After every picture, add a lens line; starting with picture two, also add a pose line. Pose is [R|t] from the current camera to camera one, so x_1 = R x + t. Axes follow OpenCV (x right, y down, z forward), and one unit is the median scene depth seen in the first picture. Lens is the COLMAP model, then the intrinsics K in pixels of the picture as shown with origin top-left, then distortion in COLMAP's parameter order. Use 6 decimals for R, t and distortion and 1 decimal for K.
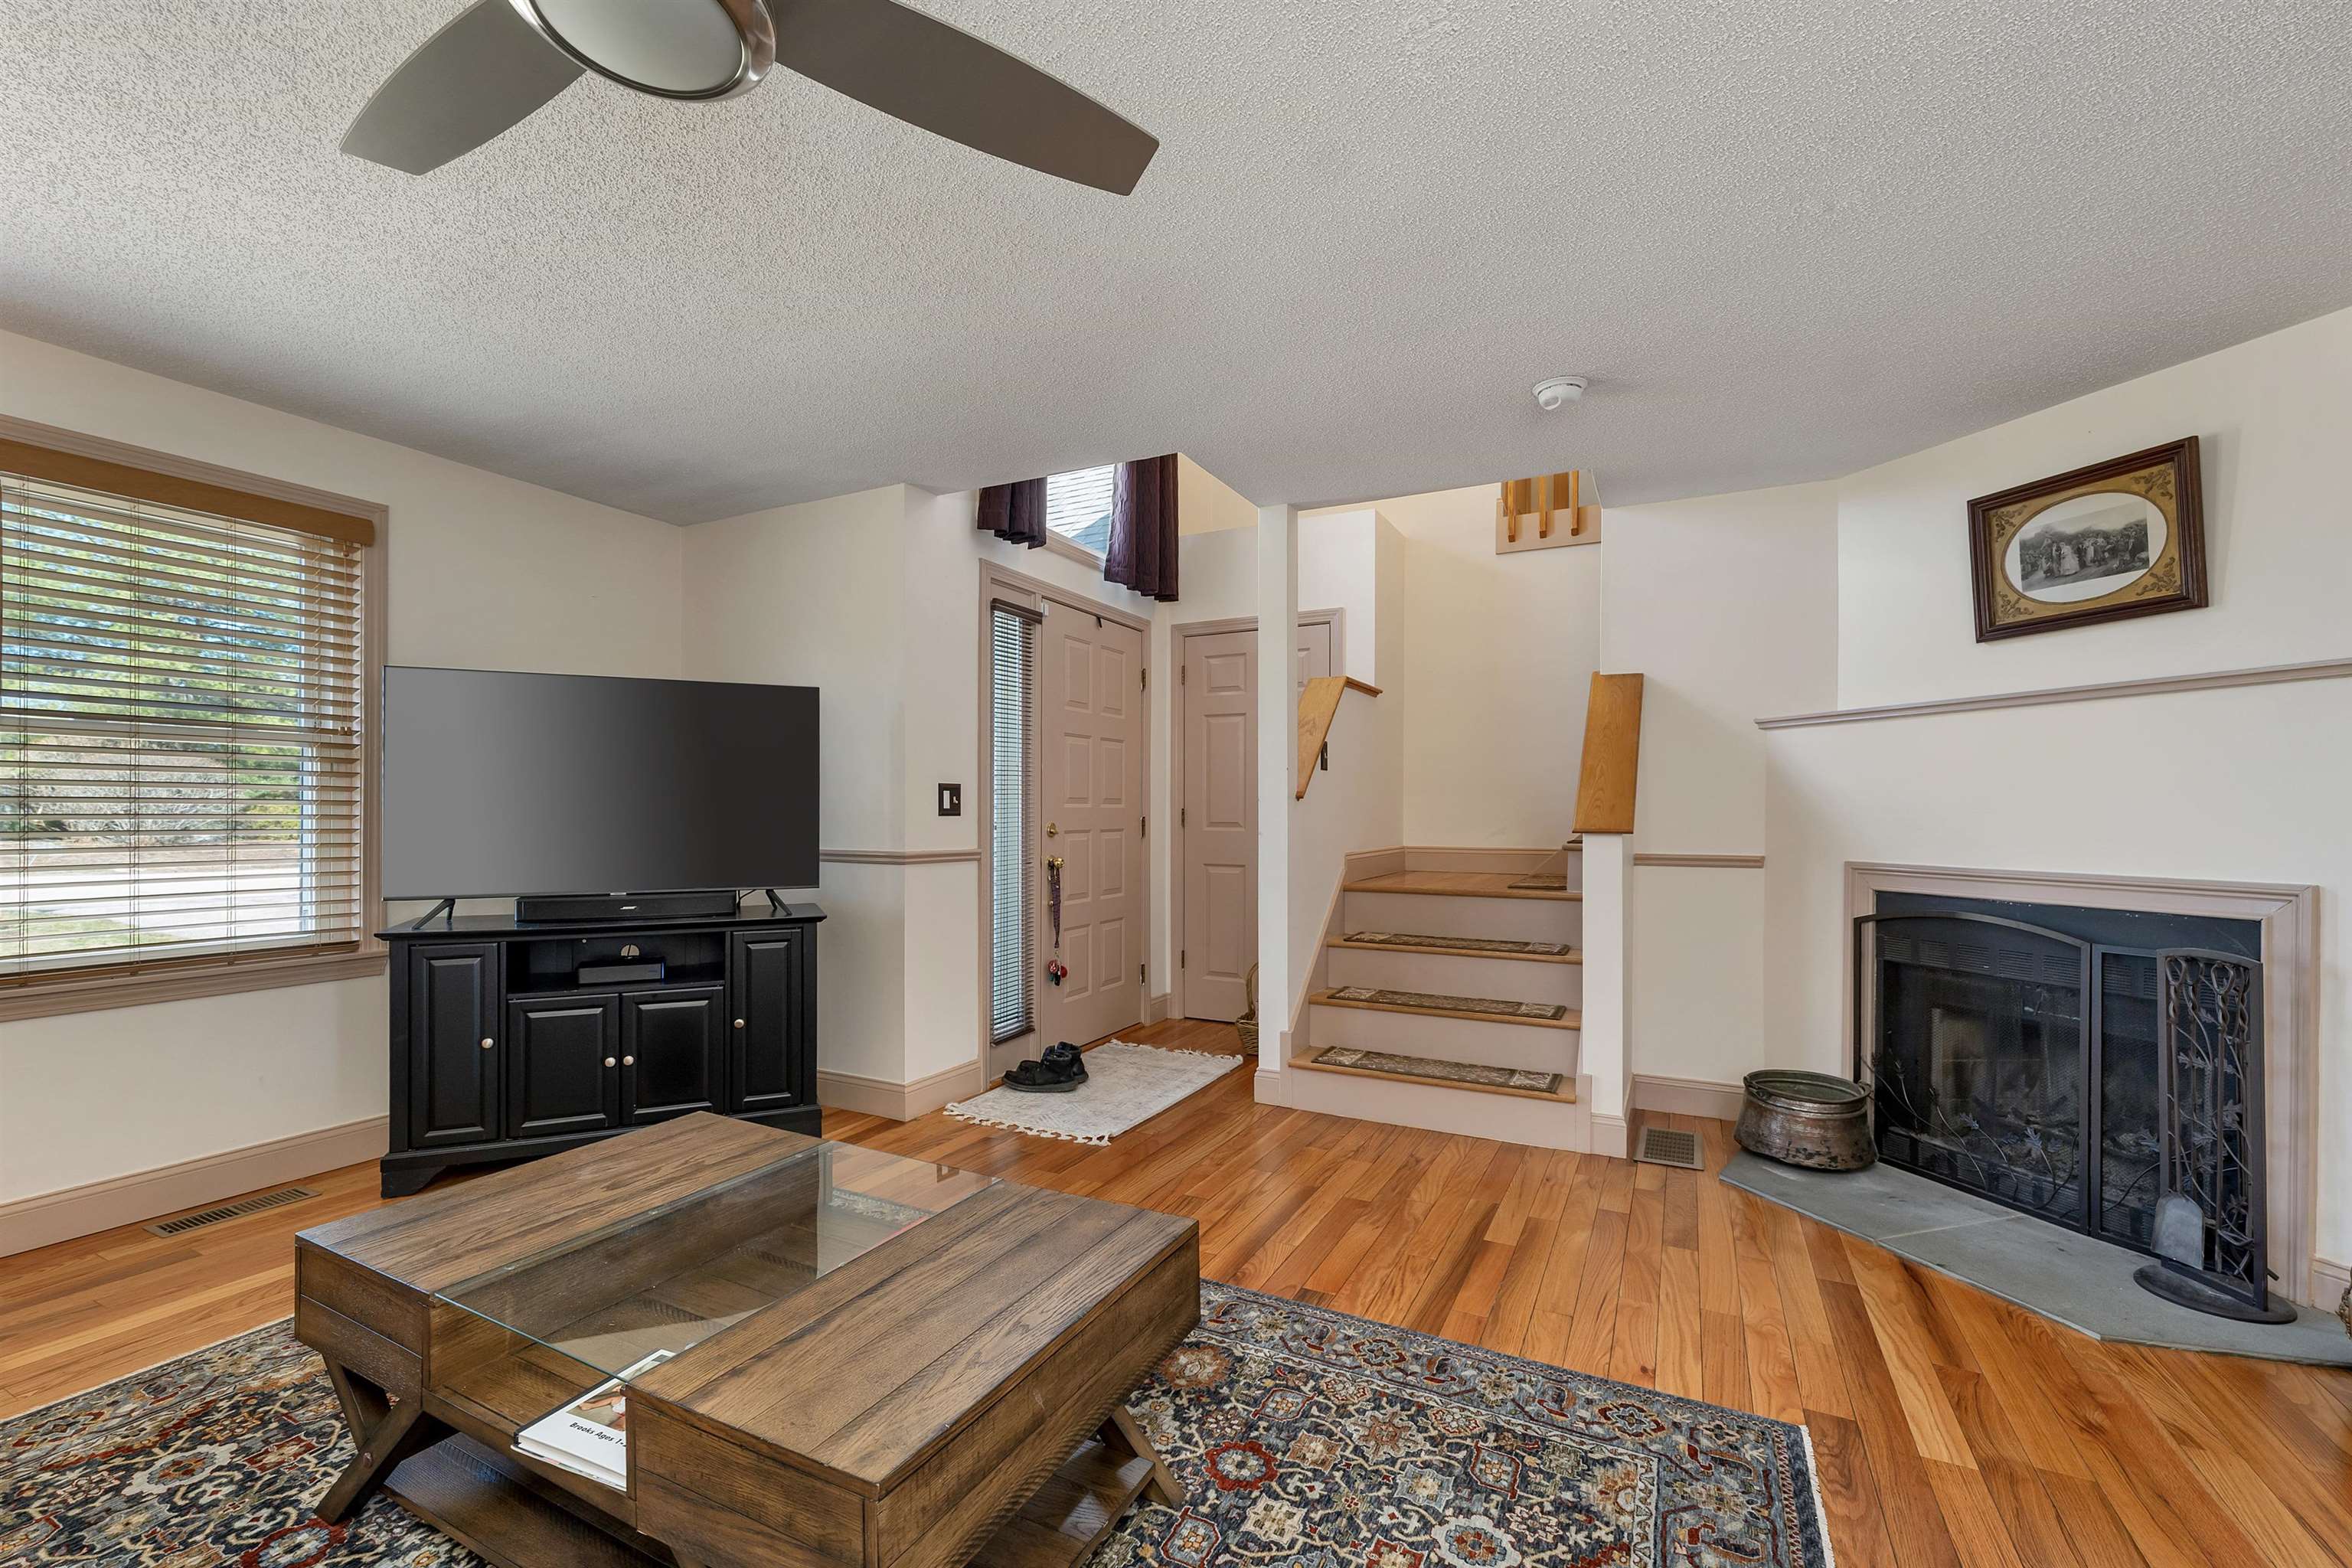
lens RADIAL K [[986.2, 0, 1167.7], [0, 986.2, 797.5], [0, 0, 1]] dist [0.005927, 0.000513]
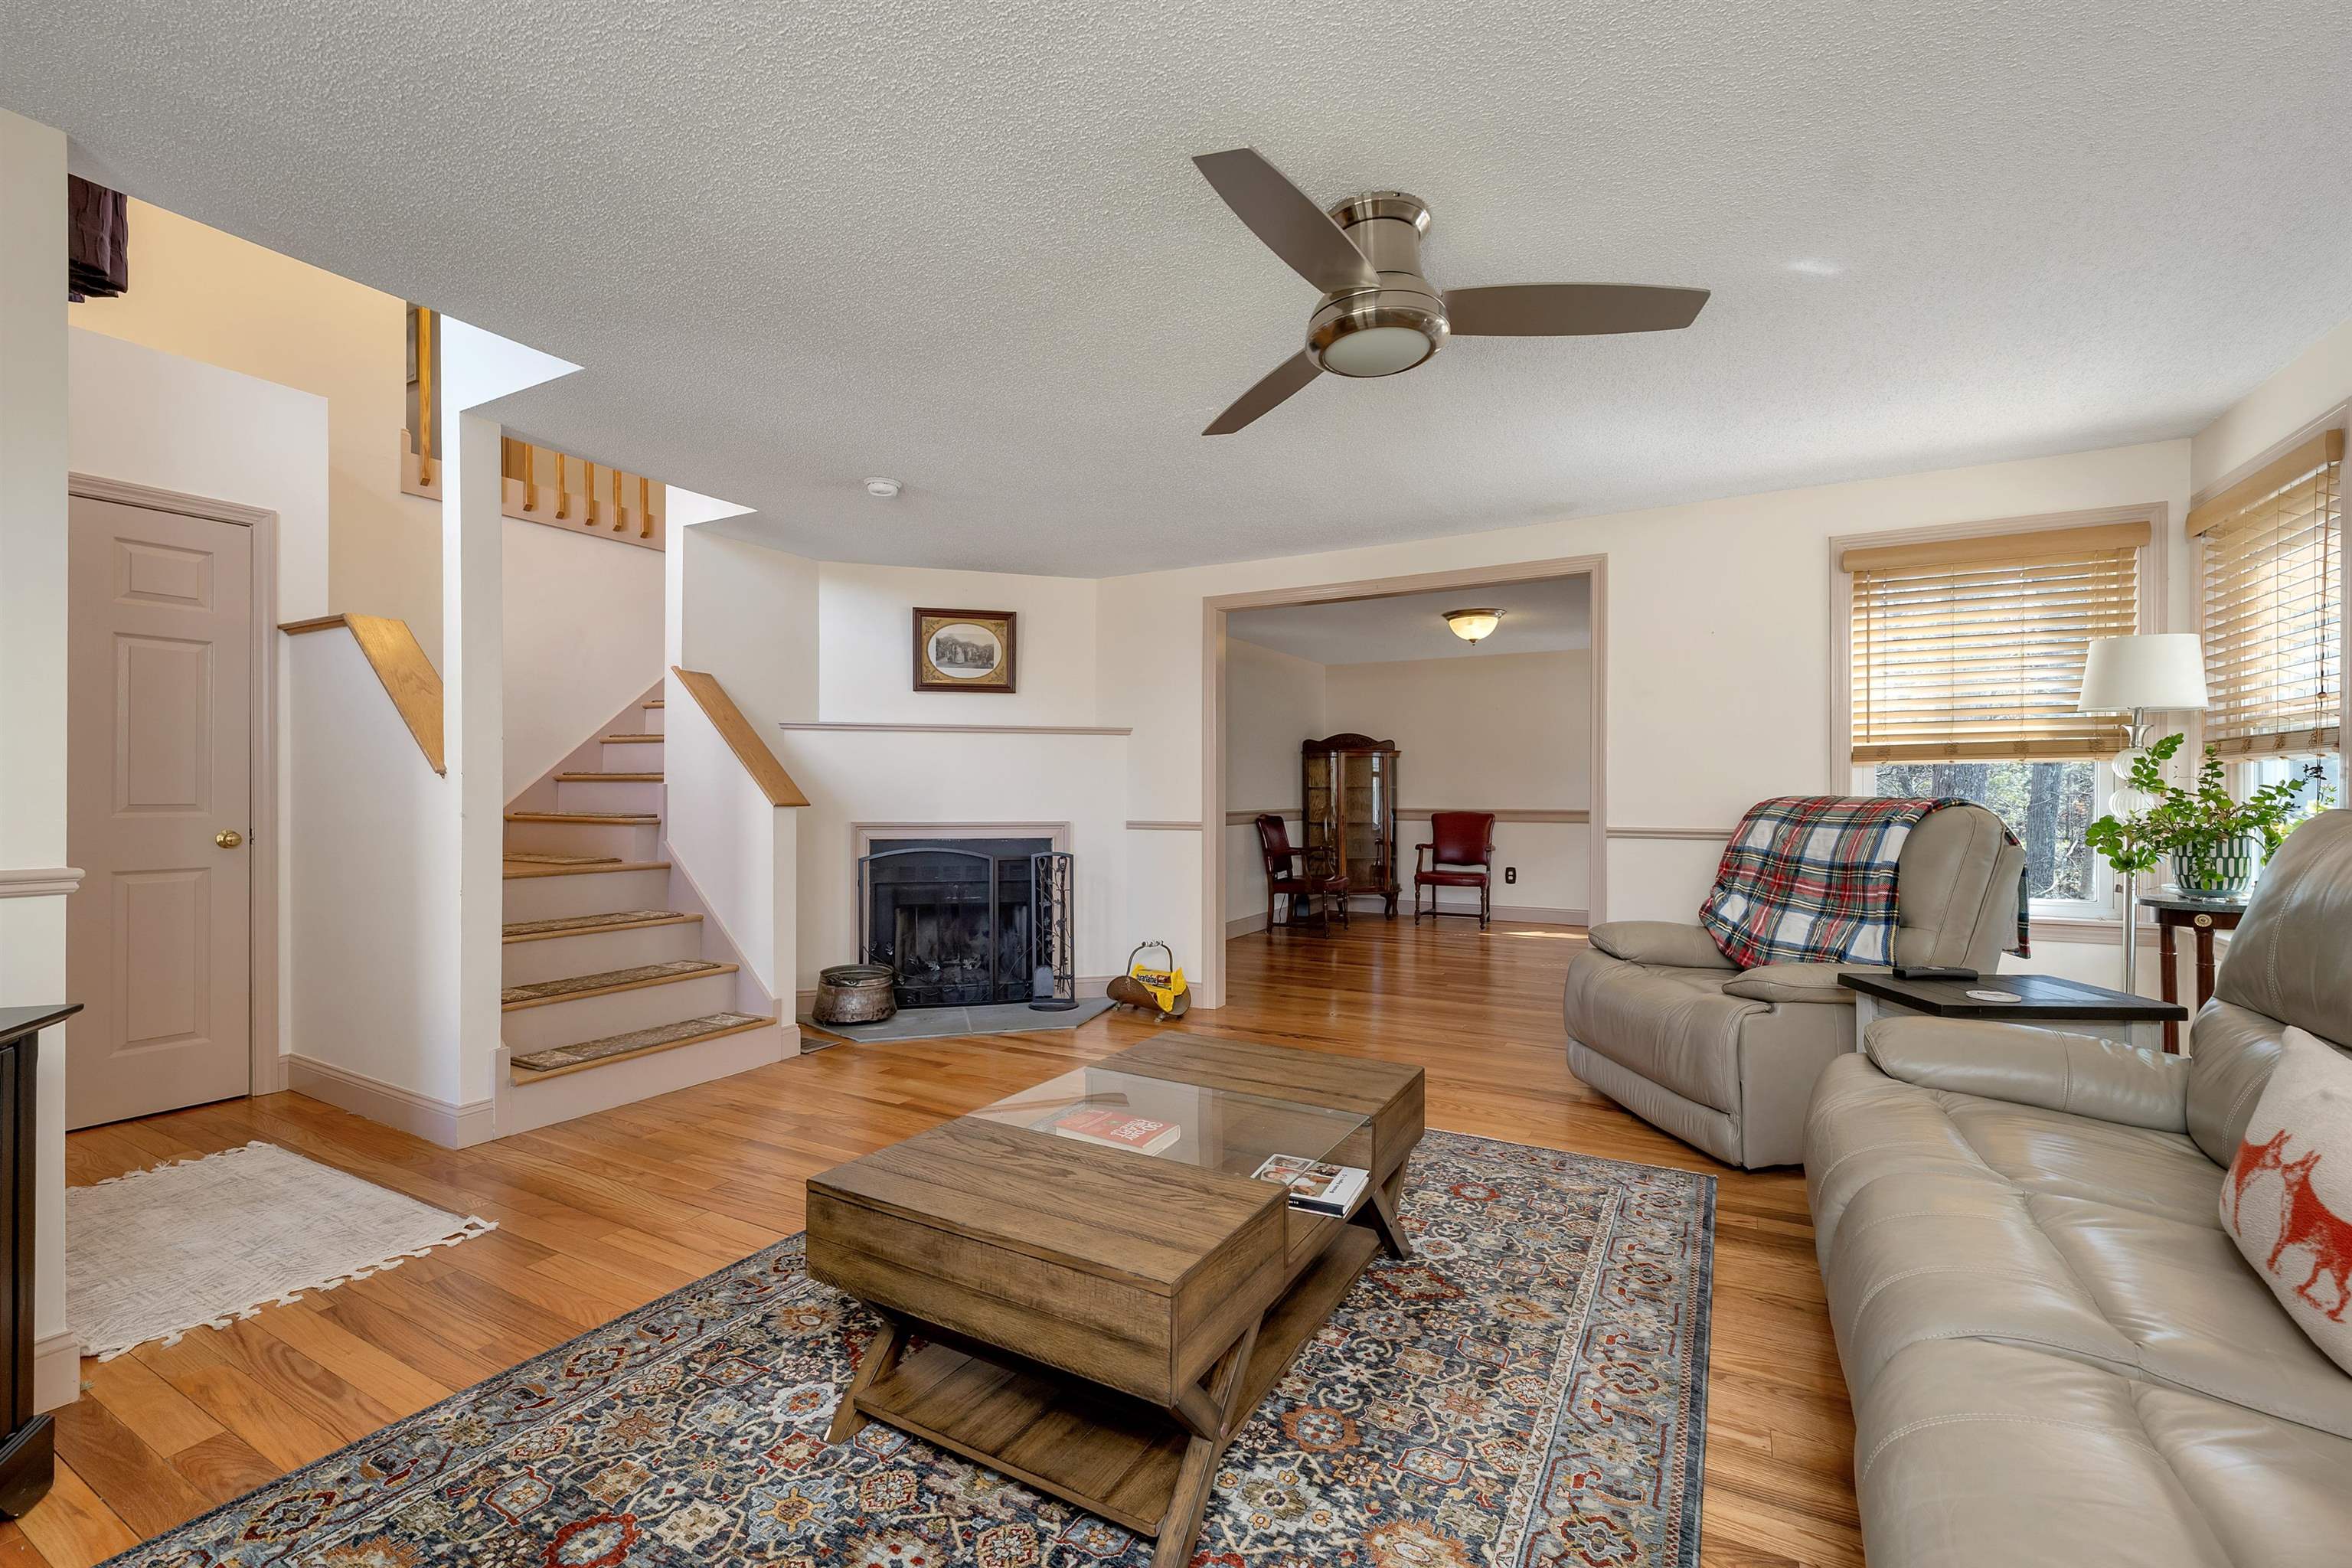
lens RADIAL K [[986.2, 0, 1173.7], [0, 986.2, 783.2], [0, 0, 1]] dist [0.005927, 0.000513]
pose [[0.048315, -0.000313, 0.998832, -0.986769], [-0.018667, 0.999825, 0.001216, -0.008486], [-0.998658, -0.018704, 0.048301, 0.529330]]
